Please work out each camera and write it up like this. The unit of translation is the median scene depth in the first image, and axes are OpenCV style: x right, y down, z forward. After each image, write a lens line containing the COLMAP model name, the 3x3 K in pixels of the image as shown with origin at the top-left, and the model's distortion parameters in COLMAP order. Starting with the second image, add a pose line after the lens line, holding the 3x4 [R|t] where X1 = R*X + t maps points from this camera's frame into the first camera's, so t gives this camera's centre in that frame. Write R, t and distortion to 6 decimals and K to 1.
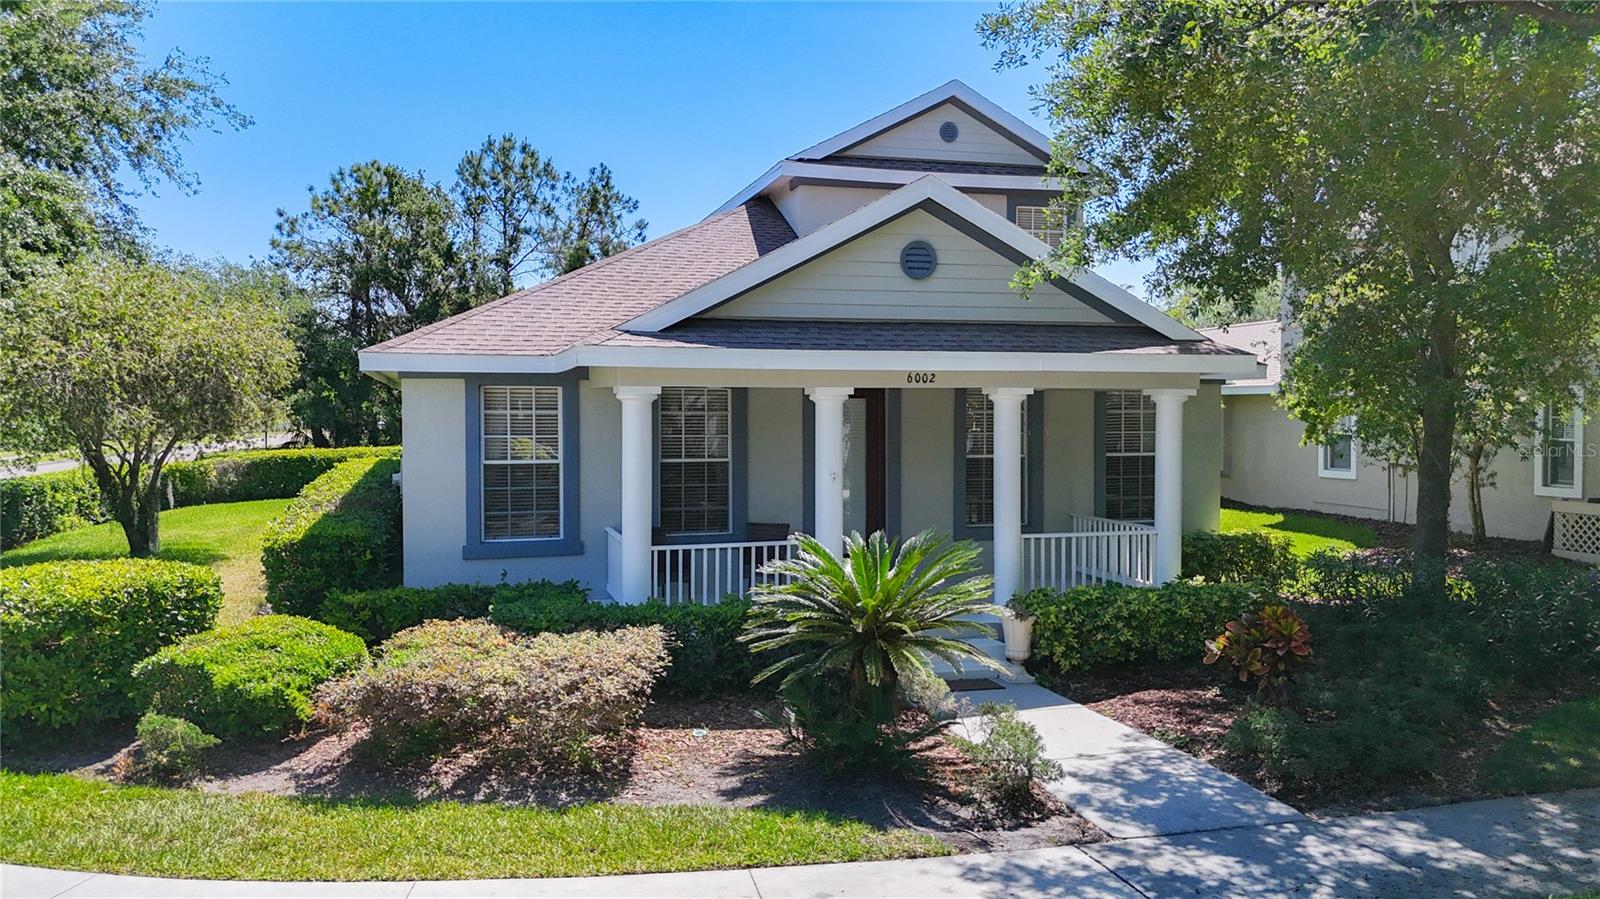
lens RADIAL K [[1199.0, 0, 799.9], [0, 1199.0, 419.8], [0, 0, 1]] dist [0.091163, -0.116891]
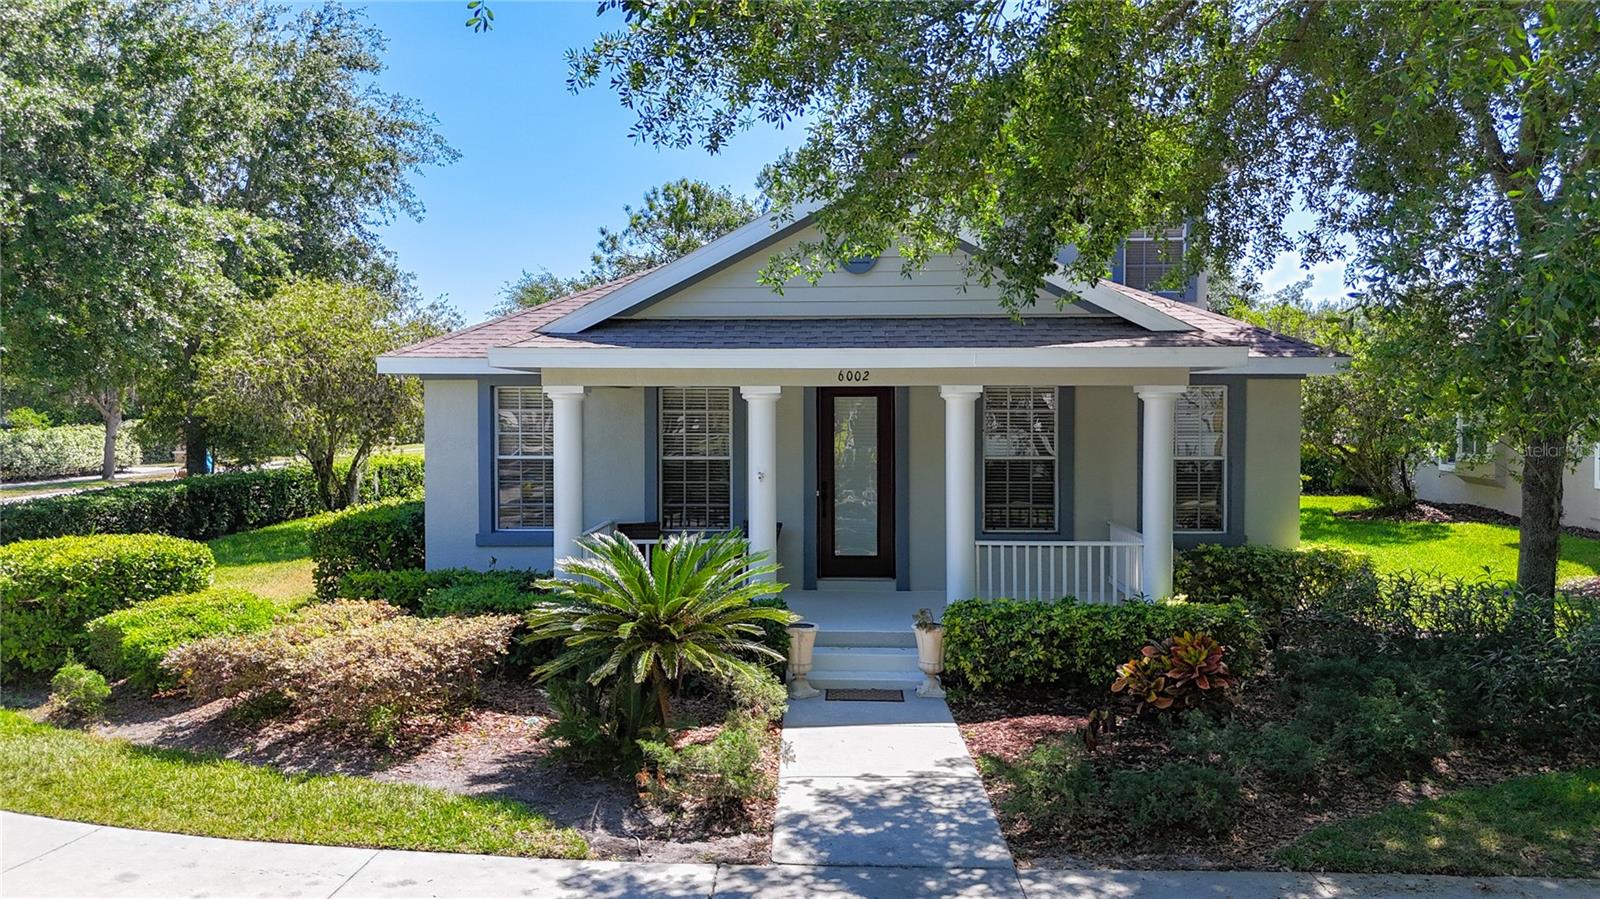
lens RADIAL K [[1187.1, 0, 800.0], [0, 1187.1, 449.5], [0, 0, 1]] dist [0.071536, -0.080761]
pose [[0.948868, 0.010996, -0.315482, 0.490893], [-0.002999, 0.999662, 0.025821, -0.000008], [0.315659, -0.023555, 0.948580, 0.114659]]
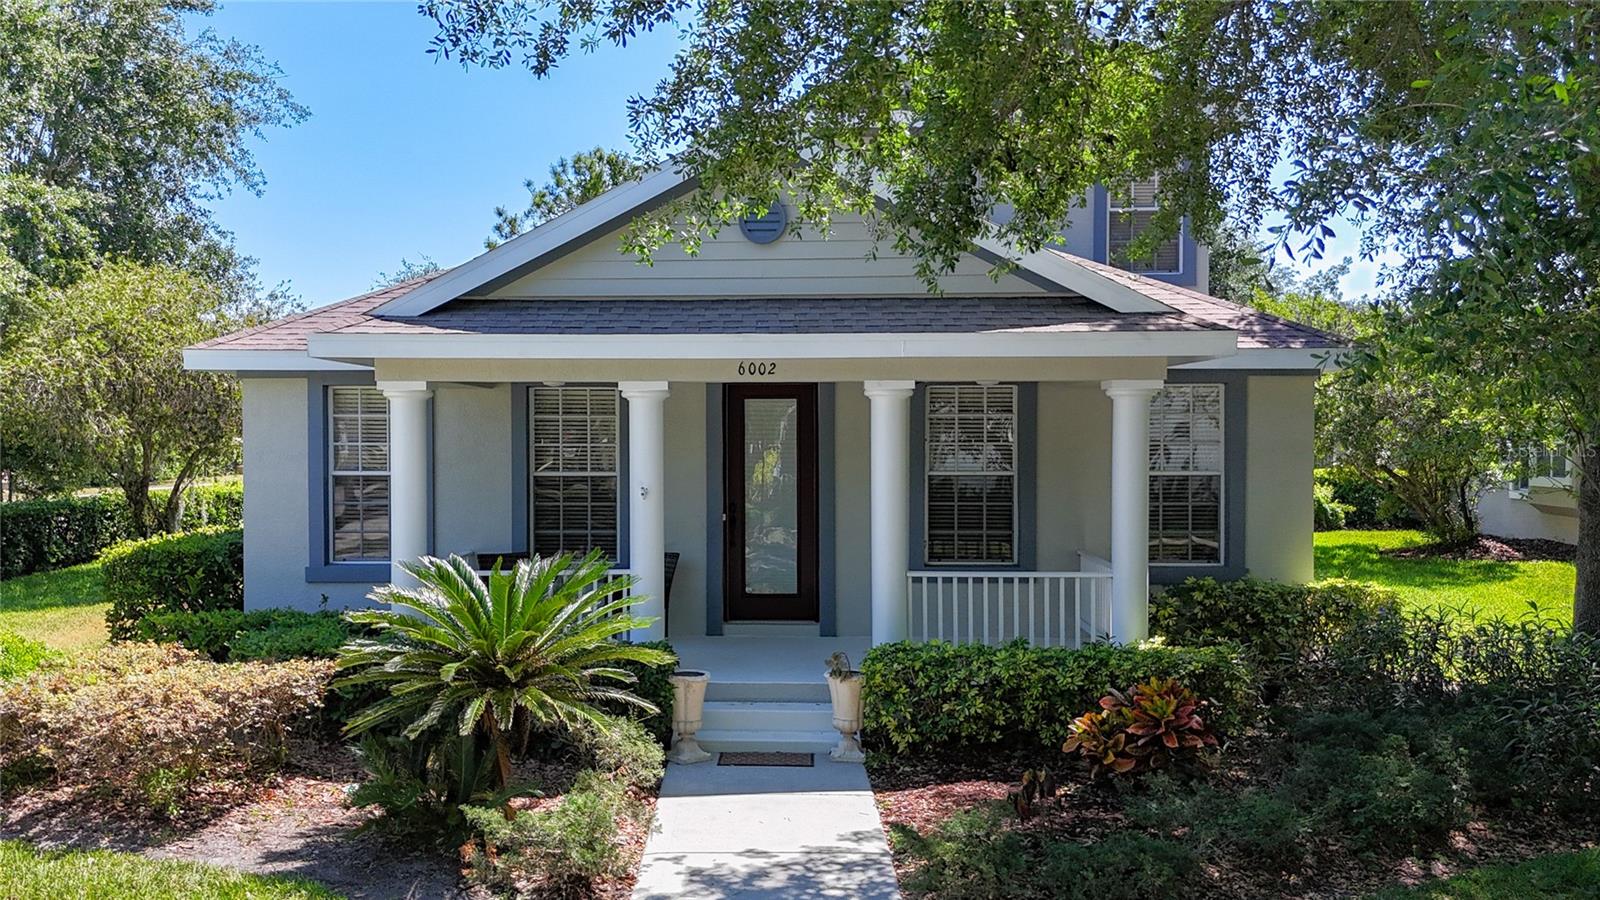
lens RADIAL K [[1448.5, 0, 745.5], [0, 1448.5, 480.4], [0, 0, 1]] dist [0.051082, -0.014544]
pose [[0.947186, 0.010043, -0.320528, 0.540874], [-0.002548, 0.999714, 0.023797, 0.021373], [0.320675, -0.021723, 0.946940, 0.139325]]
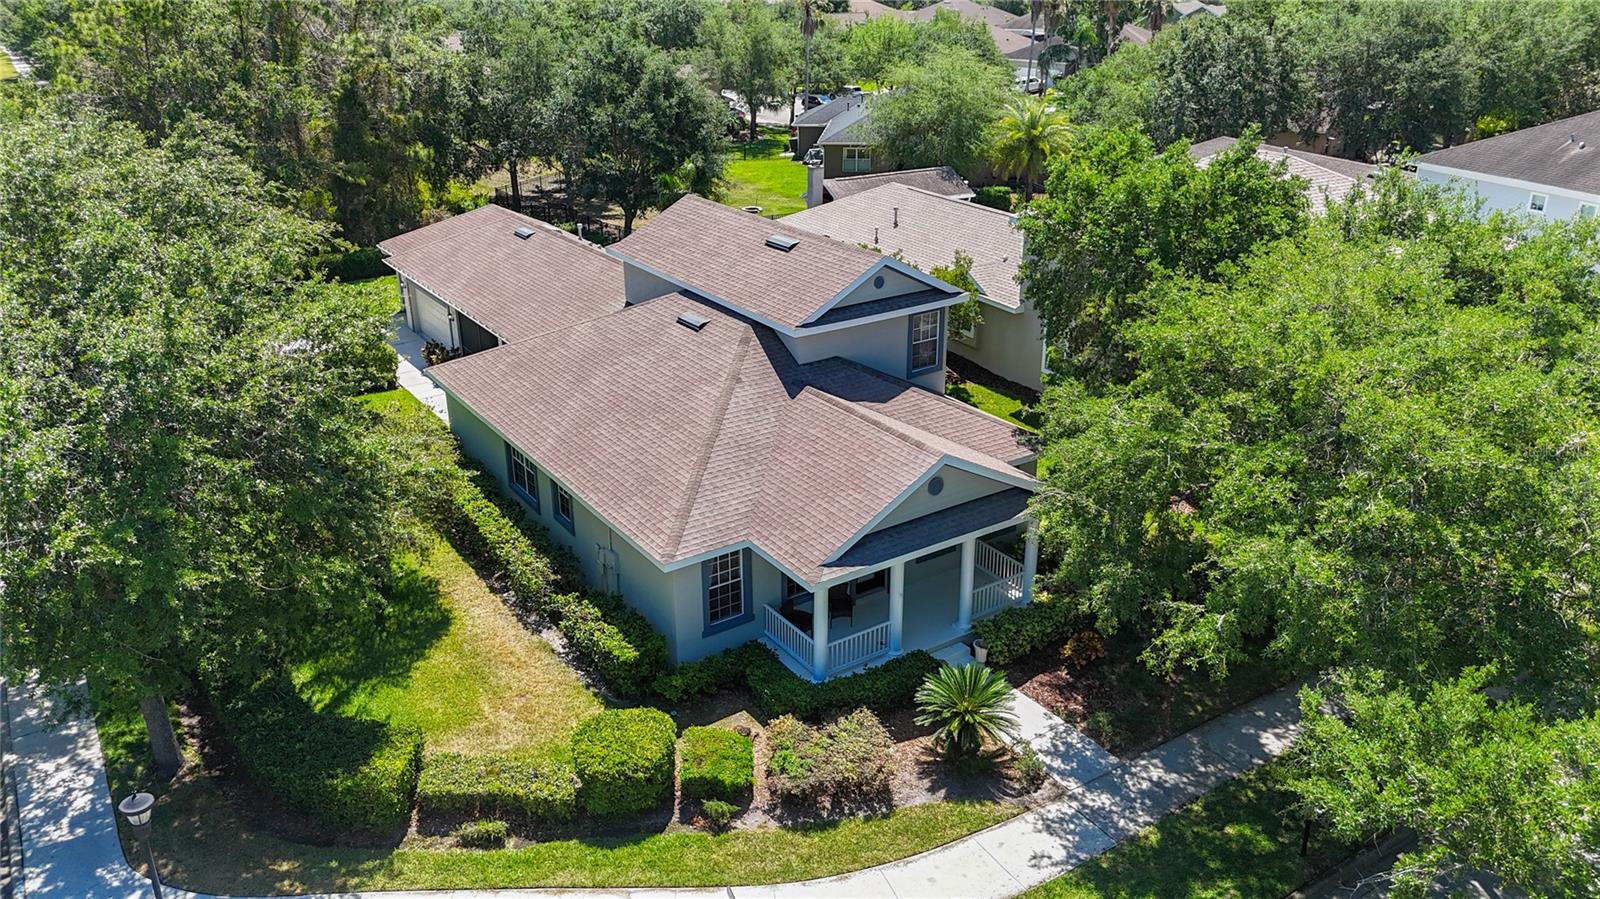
lens RADIAL K [[1187.1, 0, 800.0], [0, 1187.1, 449.5], [0, 0, 1]] dist [0.071536, -0.080761]
pose [[0.952931, -0.120438, 0.278241, -0.919638], [0.005586, 0.924535, 0.381057, -1.311741], [-0.303137, -0.361566, 0.881690, -0.910461]]
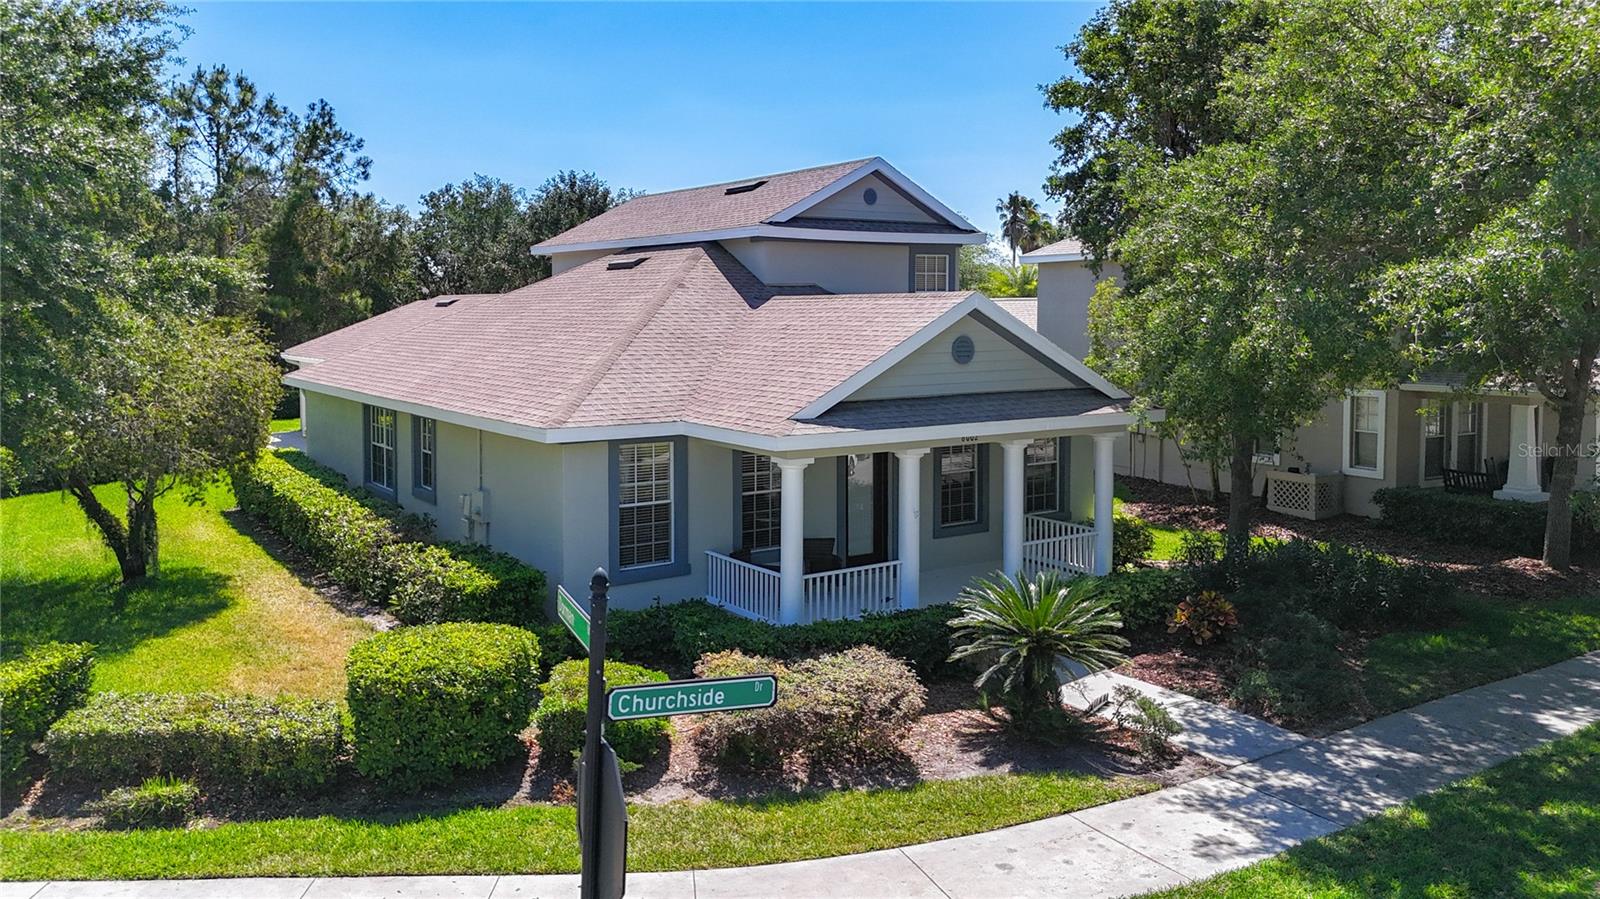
lens RADIAL K [[1200.5, 0, 793.2], [0, 1200.5, 385.8], [0, 0, 1]] dist [0.063123, -0.049435]
pose [[0.950040, -0.019021, 0.311547, -0.701612], [0.001746, 0.998450, 0.055632, -0.231104], [-0.312122, -0.052309, 0.948601, -0.310391]]
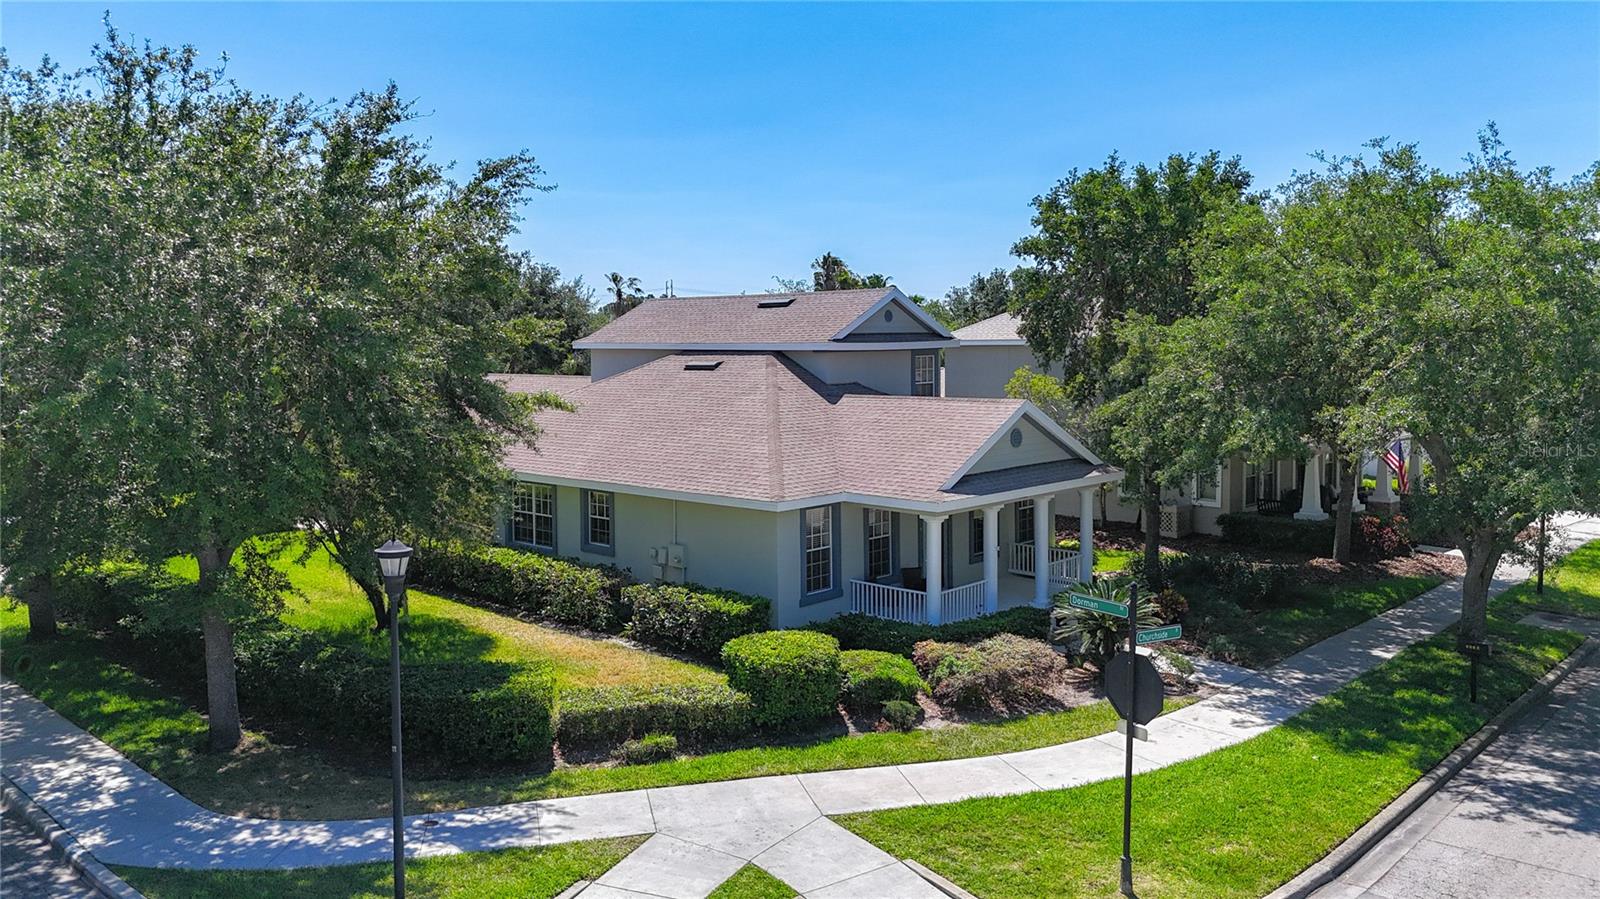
lens RADIAL K [[1199.0, 0, 799.9], [0, 1199.0, 419.8], [0, 0, 1]] dist [0.091163, -0.116891]
pose [[0.858529, -0.041204, 0.511107, -1.746028], [0.011583, 0.998070, 0.061004, -0.404337], [-0.512635, -0.046454, 0.857349, -0.773409]]
